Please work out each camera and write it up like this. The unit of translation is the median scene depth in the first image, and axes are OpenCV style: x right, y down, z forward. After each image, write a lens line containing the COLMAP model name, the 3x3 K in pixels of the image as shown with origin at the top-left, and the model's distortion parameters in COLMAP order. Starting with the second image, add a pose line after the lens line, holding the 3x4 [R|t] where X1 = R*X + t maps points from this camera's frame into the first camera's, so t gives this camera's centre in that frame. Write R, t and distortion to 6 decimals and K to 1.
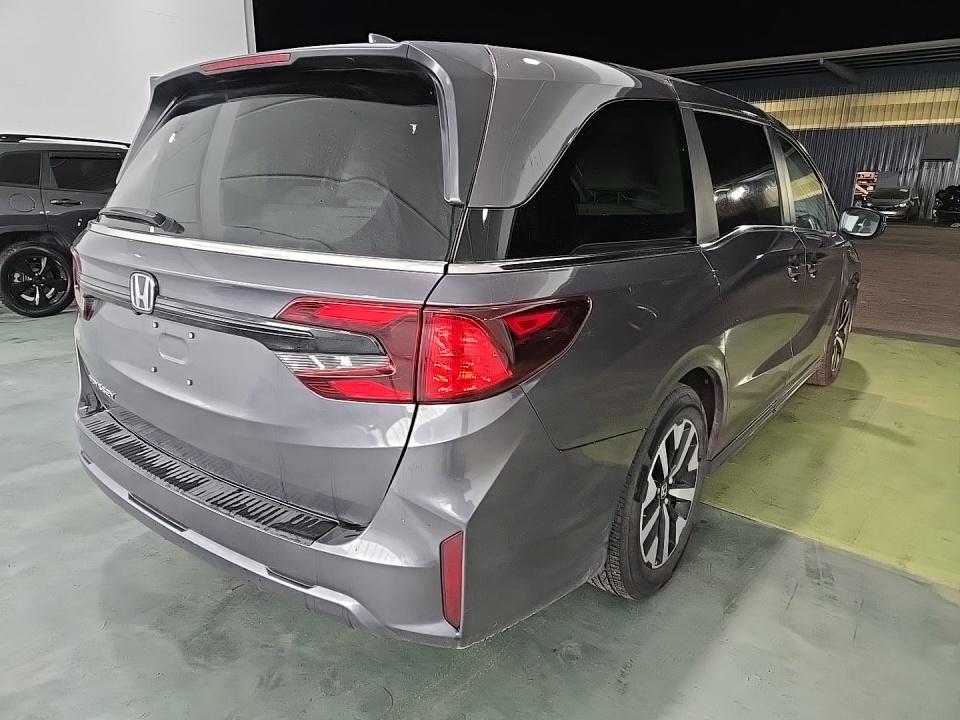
lens RADIAL K [[651.8, 0, 479.4], [0, 651.8, 355.6], [0, 0, 1]] dist [0.046134, -0.021898]
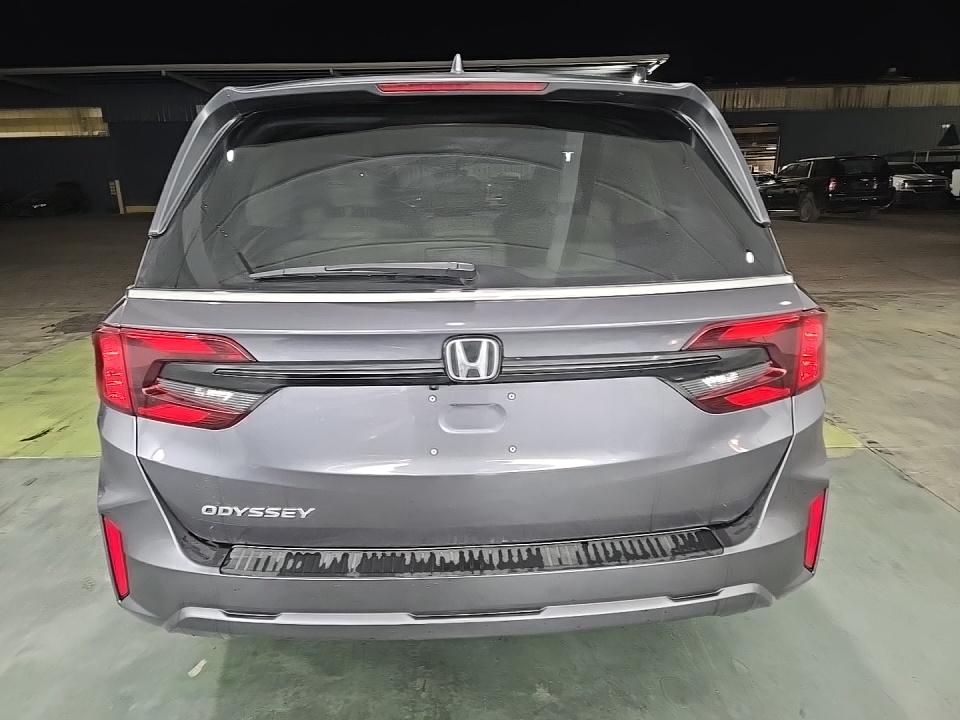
lens RADIAL K [[651.8, 0, 481.1], [0, 651.8, 359.1], [0, 0, 1]] dist [0.046134, -0.021898]
pose [[0.760874, -0.203146, 0.616282, -1.024096], [0.199633, 0.976953, 0.075564, -0.158530], [-0.617429, 0.065536, 0.783892, 0.339208]]
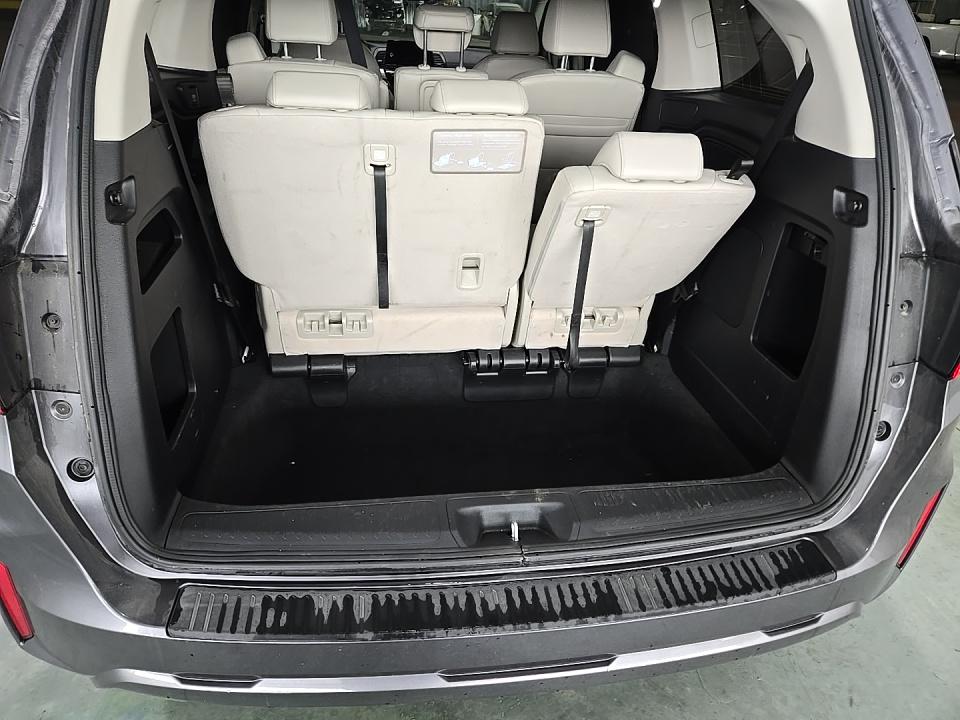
lens RADIAL K [[651.8, 0, 475.8], [0, 651.8, 374.9], [0, 0, 1]] dist [0.046134, -0.021898]
pose [[0.694154, -0.347520, 0.630381, -0.904136], [0.157215, 0.927792, 0.338358, -0.274559], [-0.702448, -0.135767, 0.698666, 0.682303]]
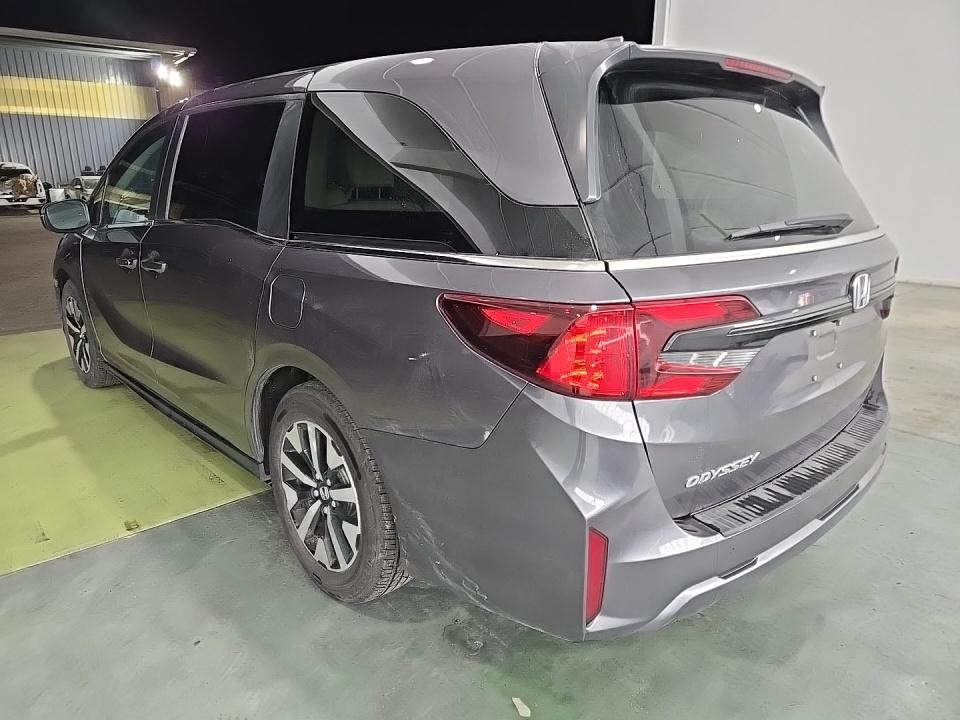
lens RADIAL K [[651.8, 0, 479.1], [0, 651.8, 362.3], [0, 0, 1]] dist [0.046134, -0.021898]
pose [[0.155924, -0.285805, 0.945518, -1.643440], [0.260737, 0.935183, 0.239683, -0.404847], [-0.952735, 0.209159, 0.220337, 1.379463]]
